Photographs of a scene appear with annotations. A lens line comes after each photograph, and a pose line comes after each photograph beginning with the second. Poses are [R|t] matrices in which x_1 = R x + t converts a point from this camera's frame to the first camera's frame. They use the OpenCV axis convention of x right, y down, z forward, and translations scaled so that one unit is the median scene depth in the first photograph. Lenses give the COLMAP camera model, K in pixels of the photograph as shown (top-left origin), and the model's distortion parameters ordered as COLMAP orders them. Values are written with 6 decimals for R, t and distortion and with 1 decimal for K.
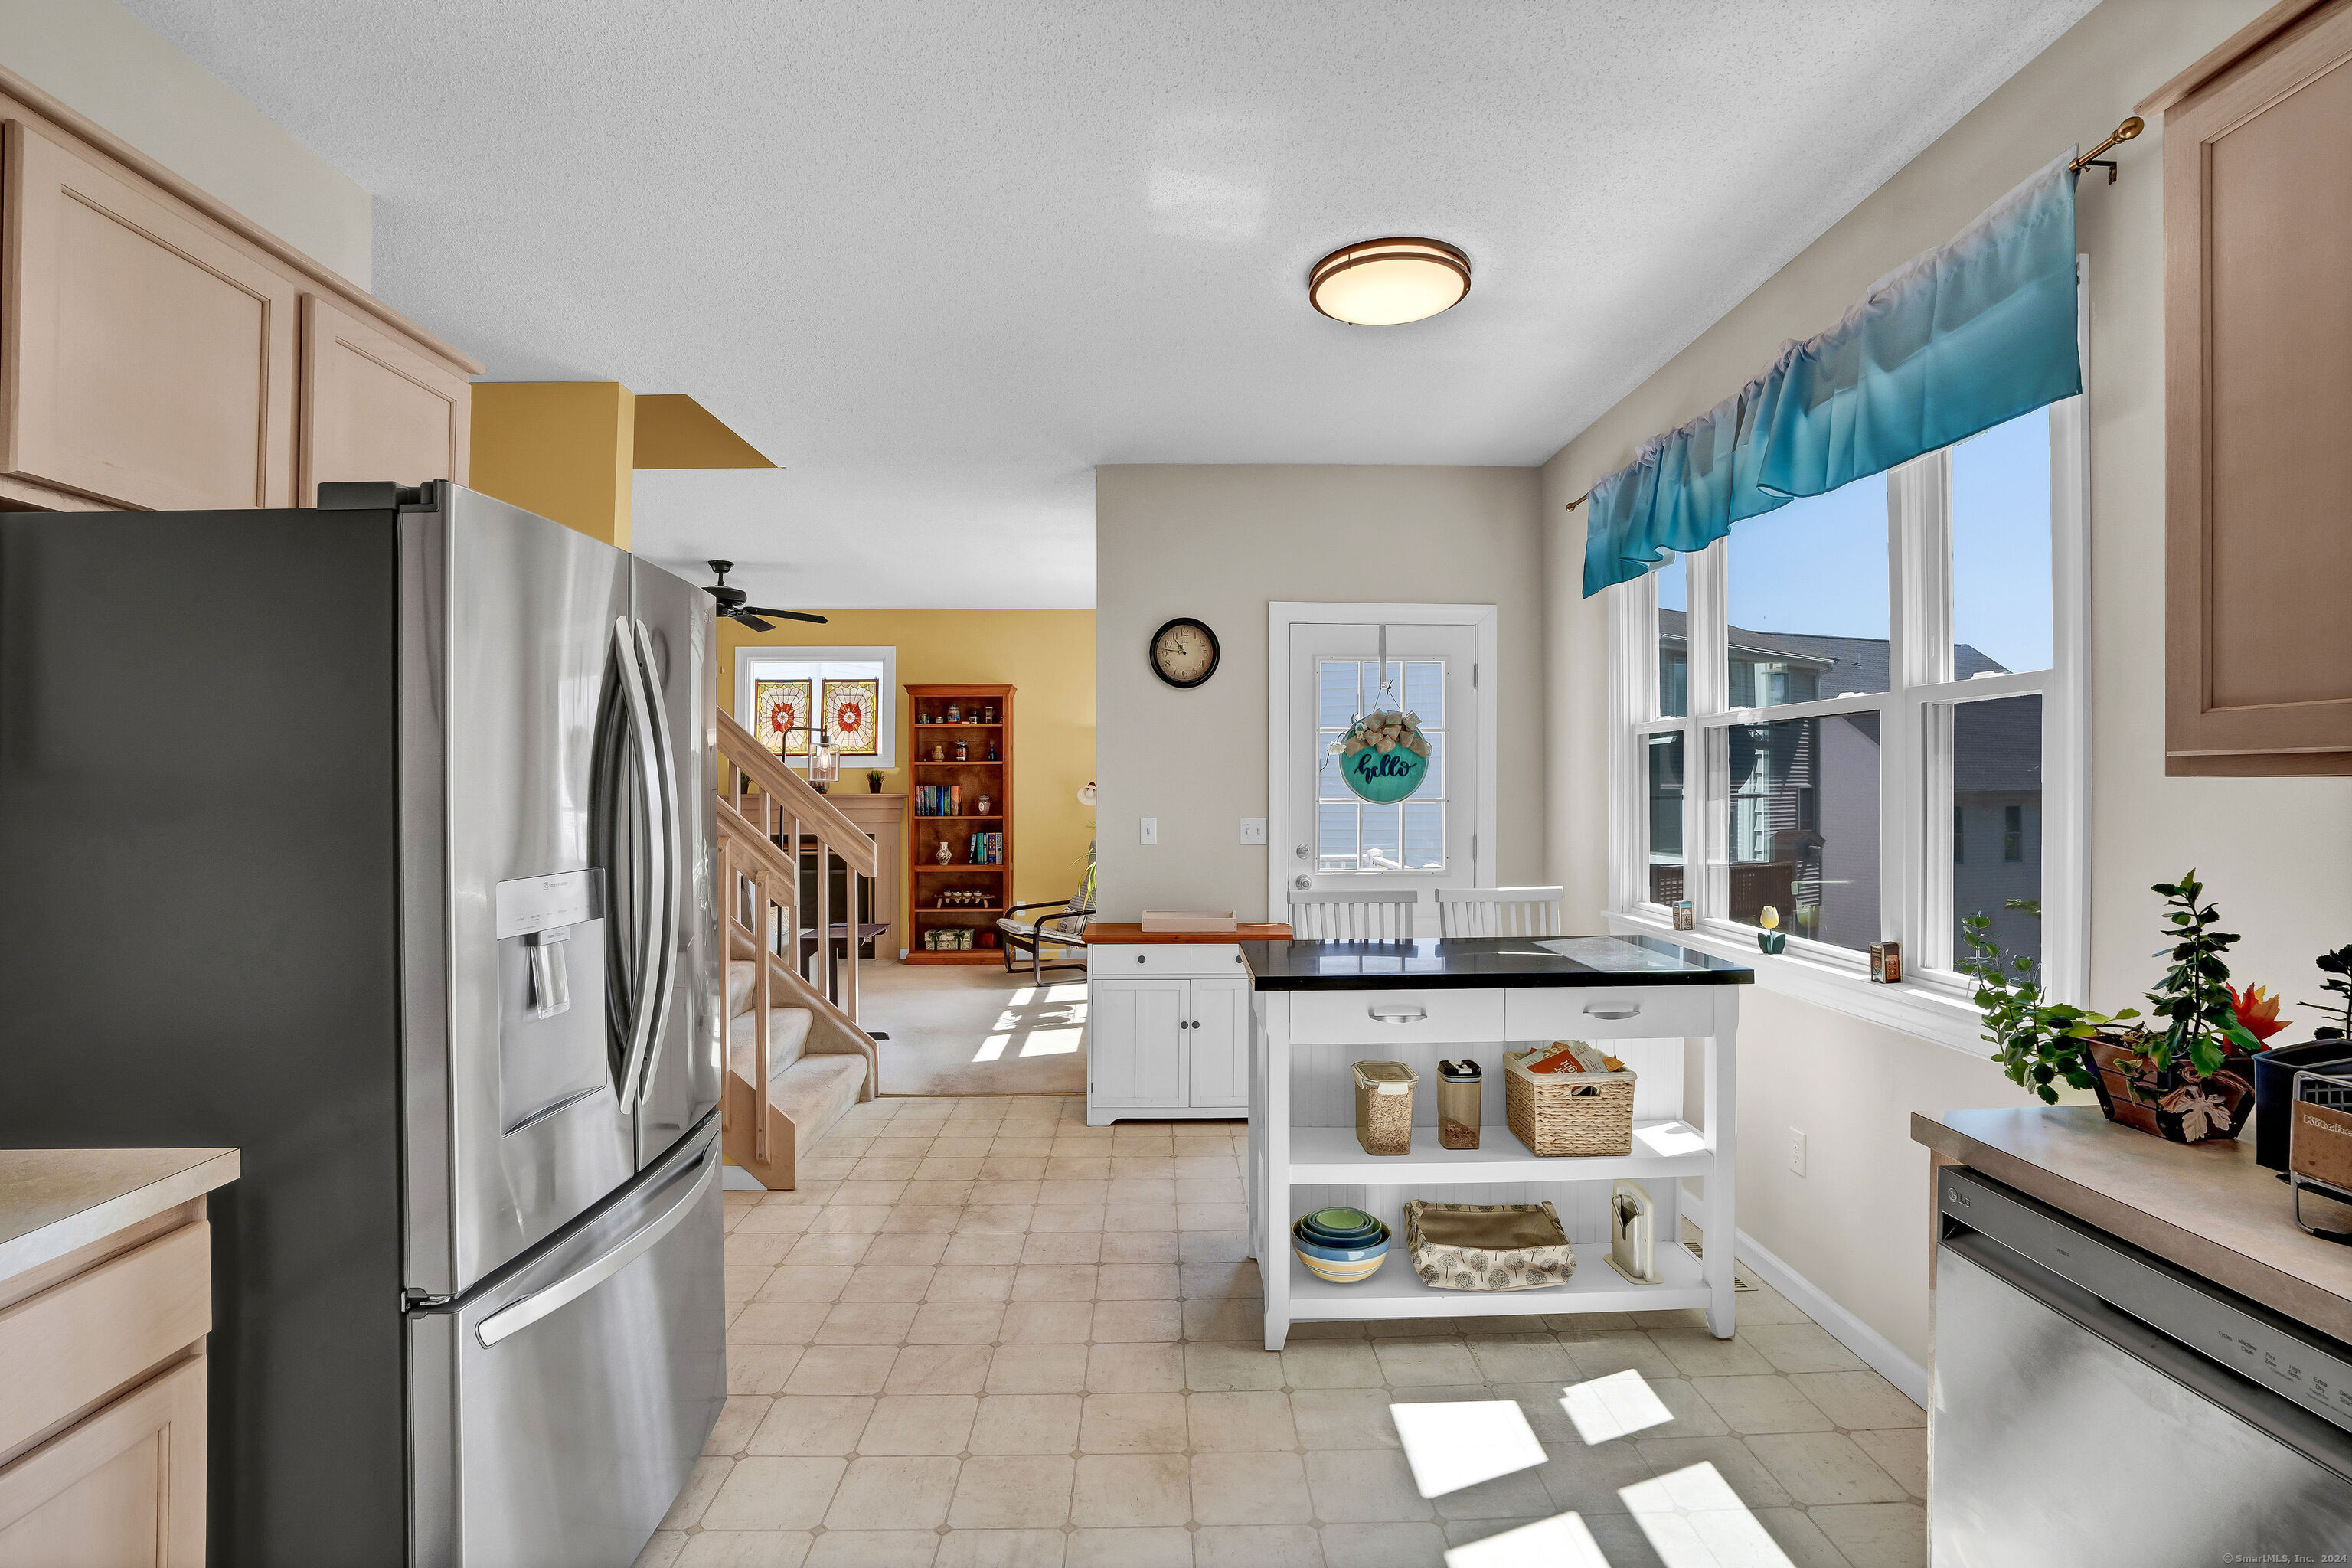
lens RADIAL K [[1096.1, 0, 1168.1], [0, 1096.1, 768.9], [0, 0, 1]] dist [-0.039571, 0.002159]
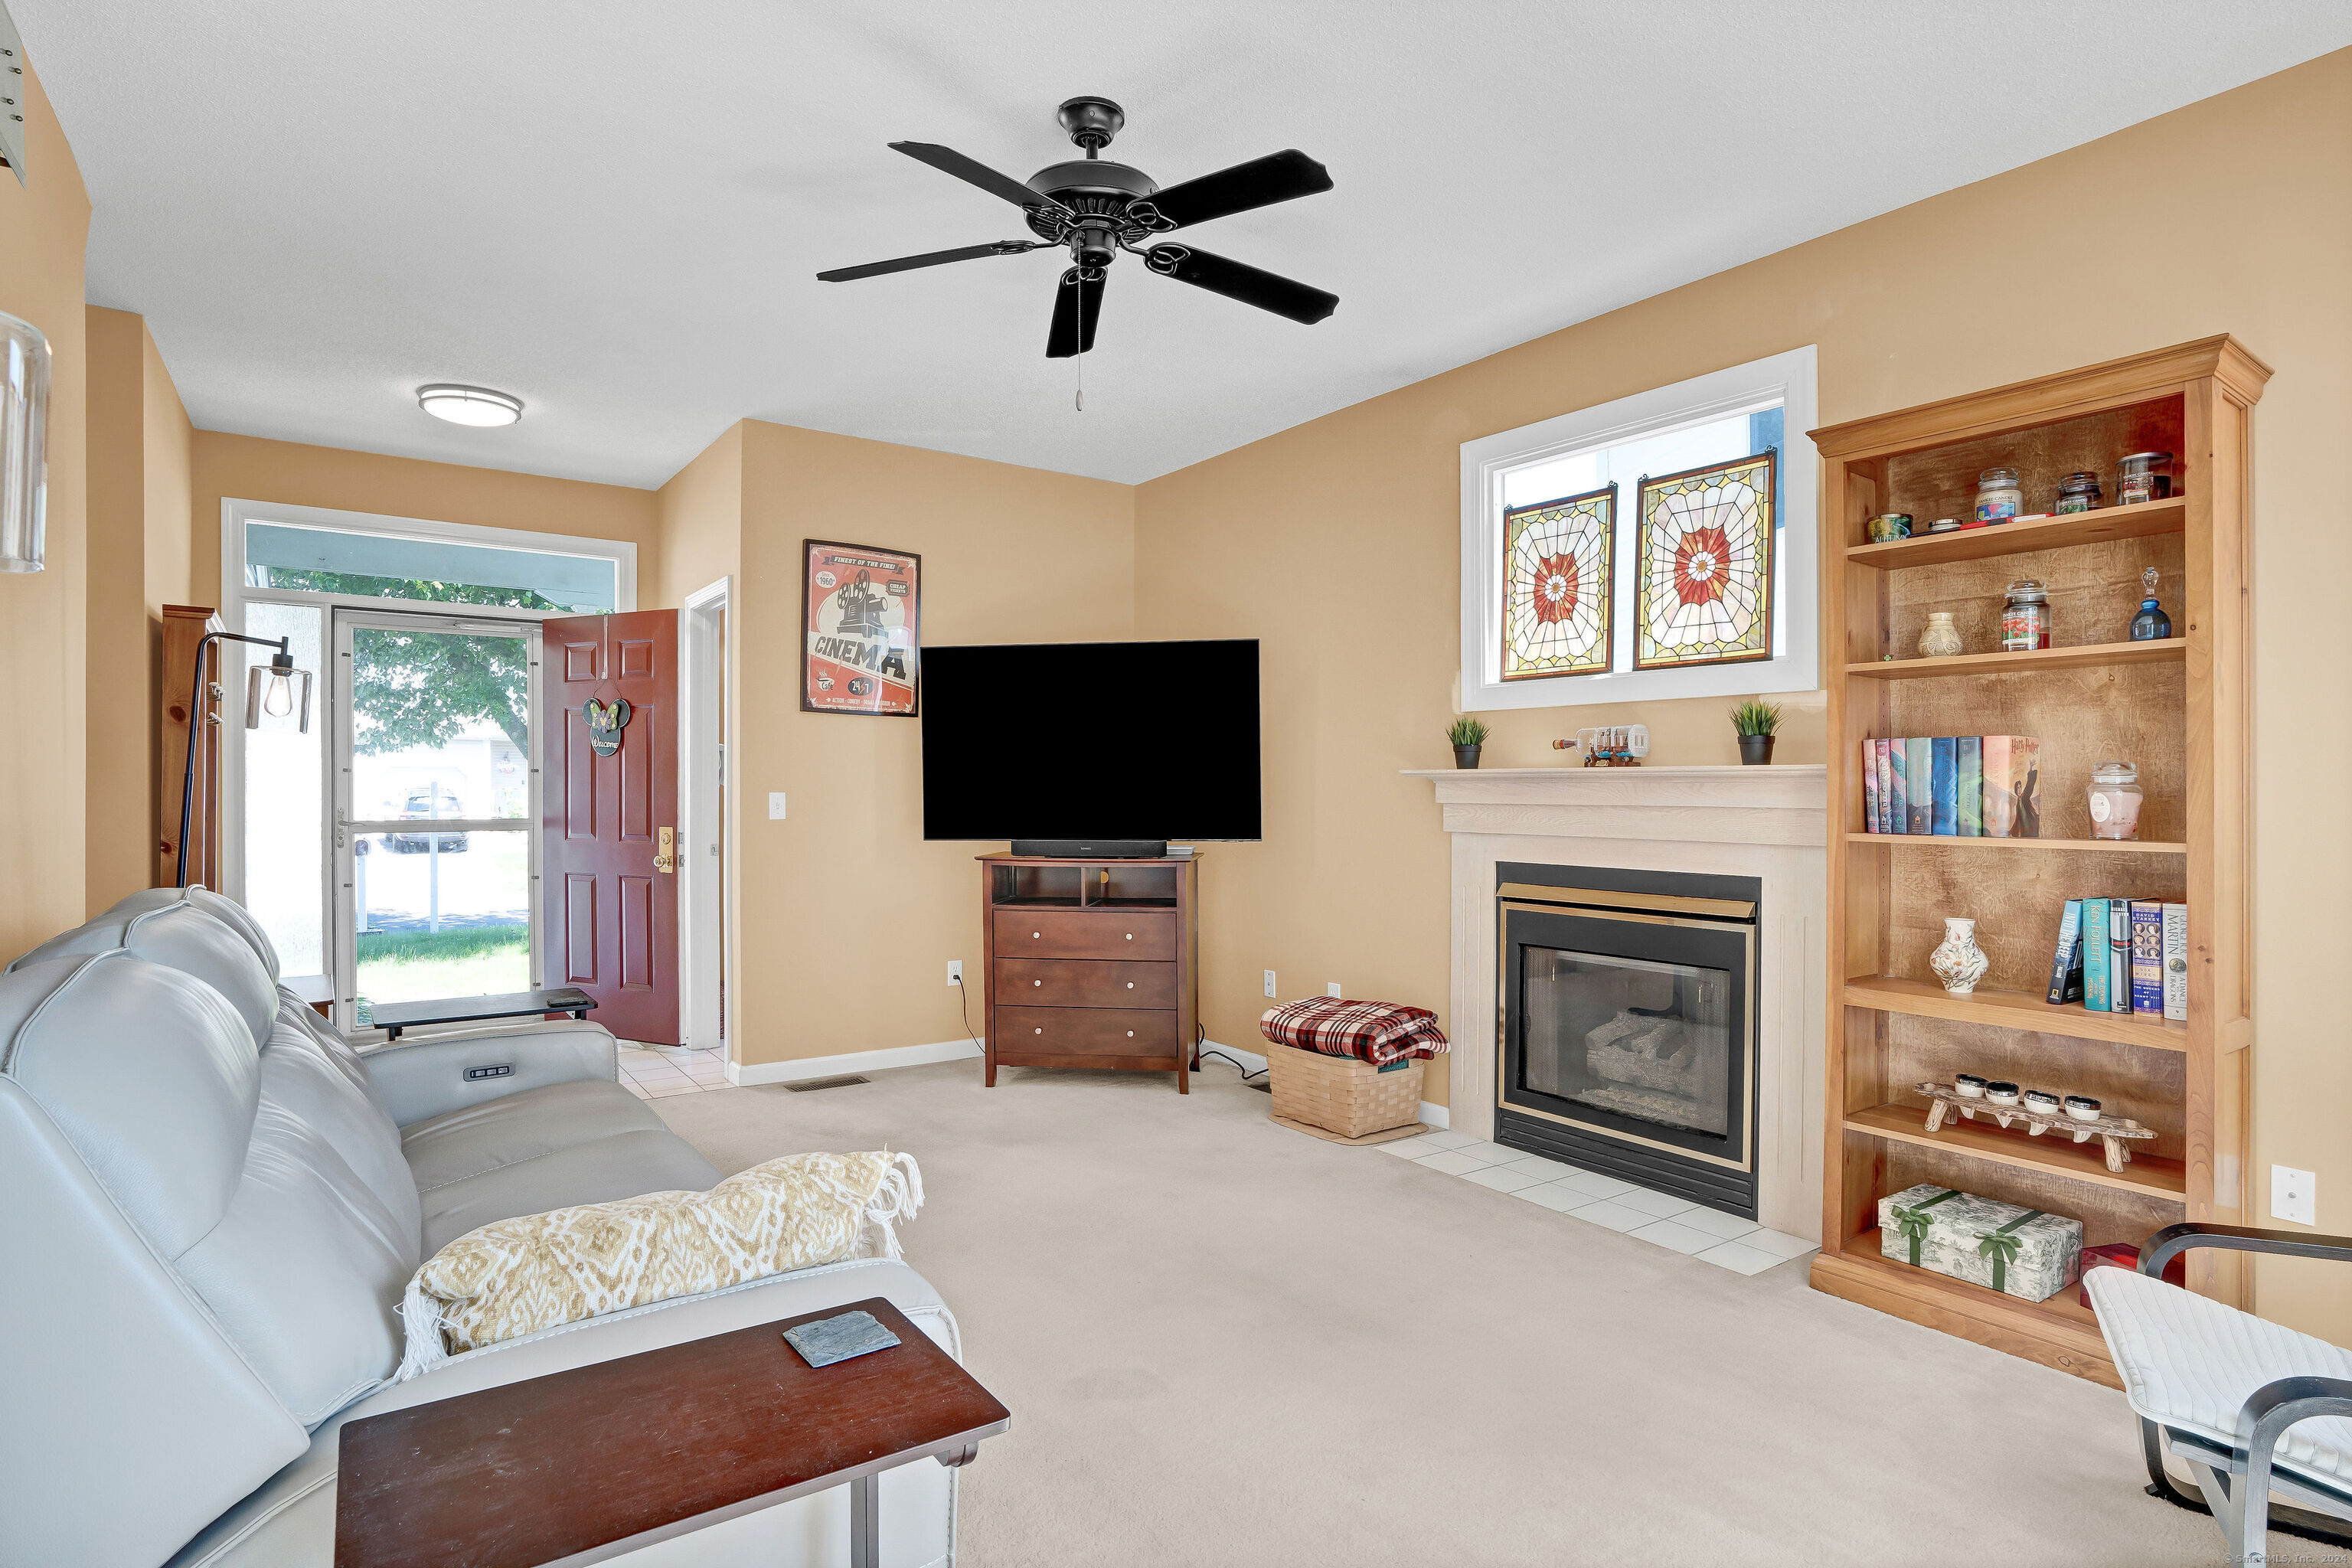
lens RADIAL K [[1218.6, 0, 1180.2], [0, 1218.6, 790.5], [0, 0, 1]] dist [-0.024464, 0.006593]
pose [[0.573917, 0.008440, -0.818870, -0.051878], [0.007584, 0.999849, 0.015621, 0.023247], [0.818878, -0.015175, 0.573766, 0.621947]]
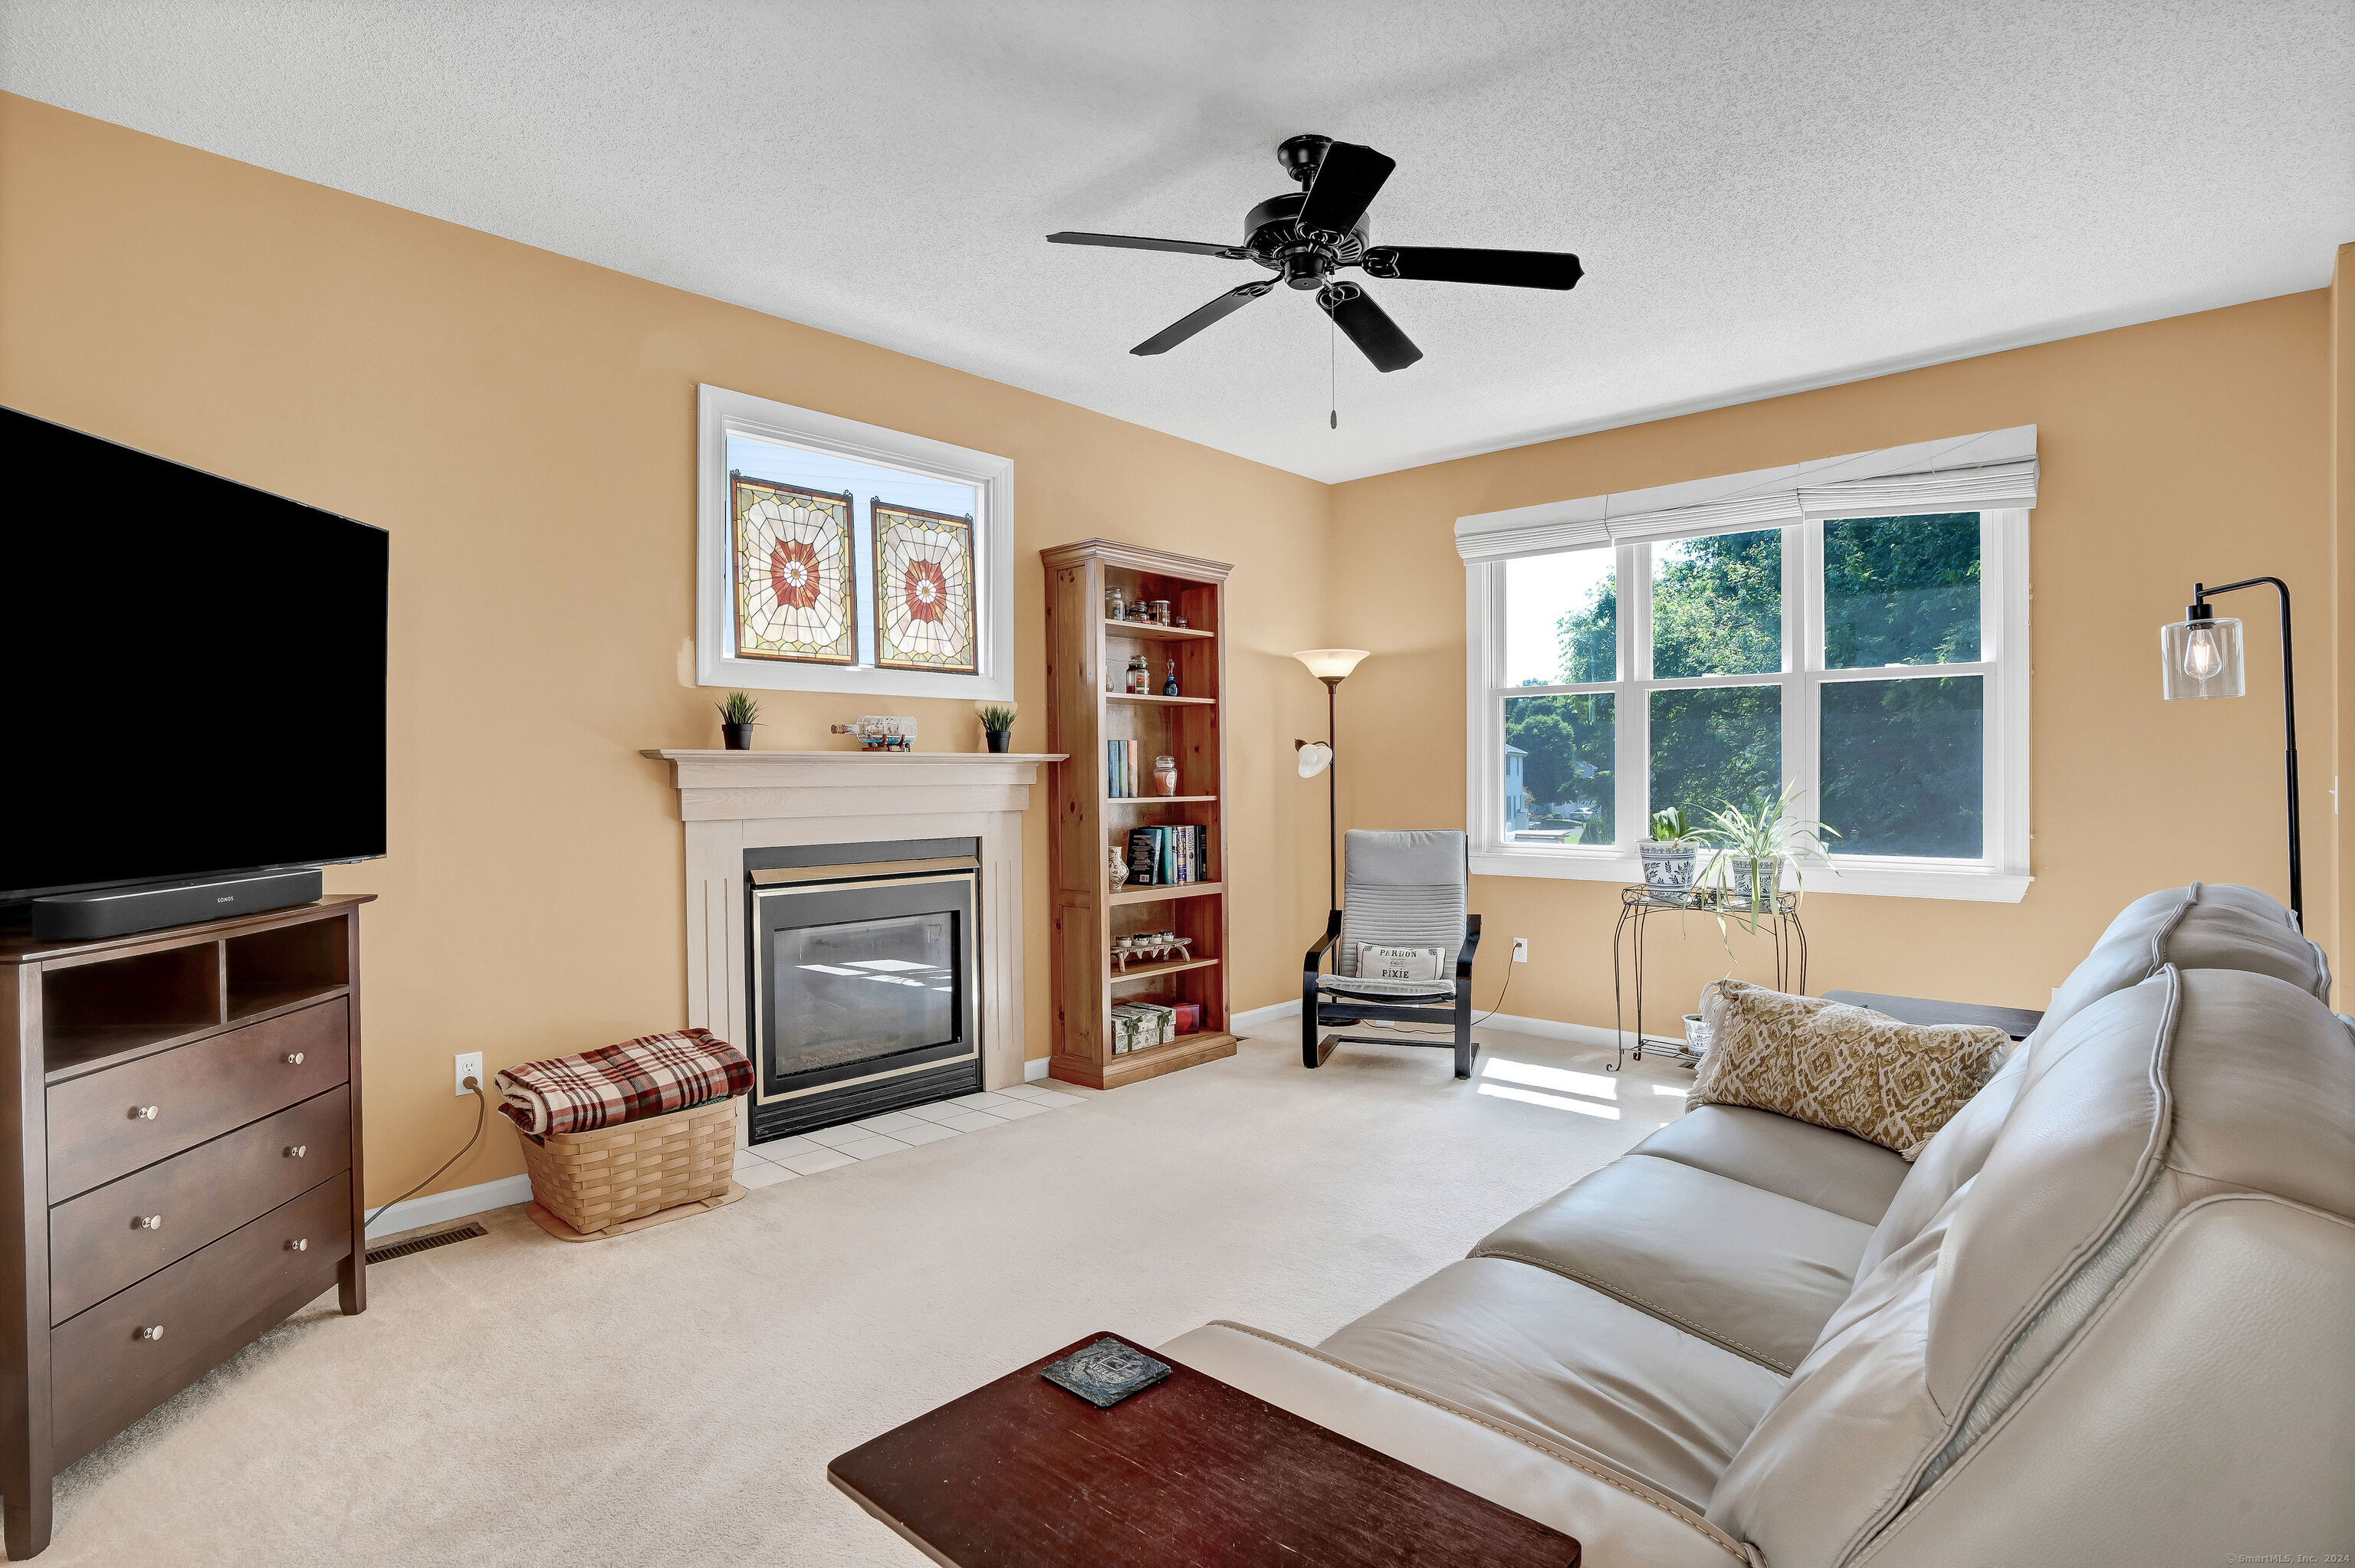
lens RADIAL K [[1179.8, 0, 1173.5], [0, 1179.8, 793.4], [0, 0, 1]] dist [-0.059122, 0.025087]
pose [[0.689725, -0.009860, 0.724005, -0.595643], [-0.011872, 0.999619, 0.024923, 0.026421], [-0.723974, -0.025785, 0.689345, 0.584632]]
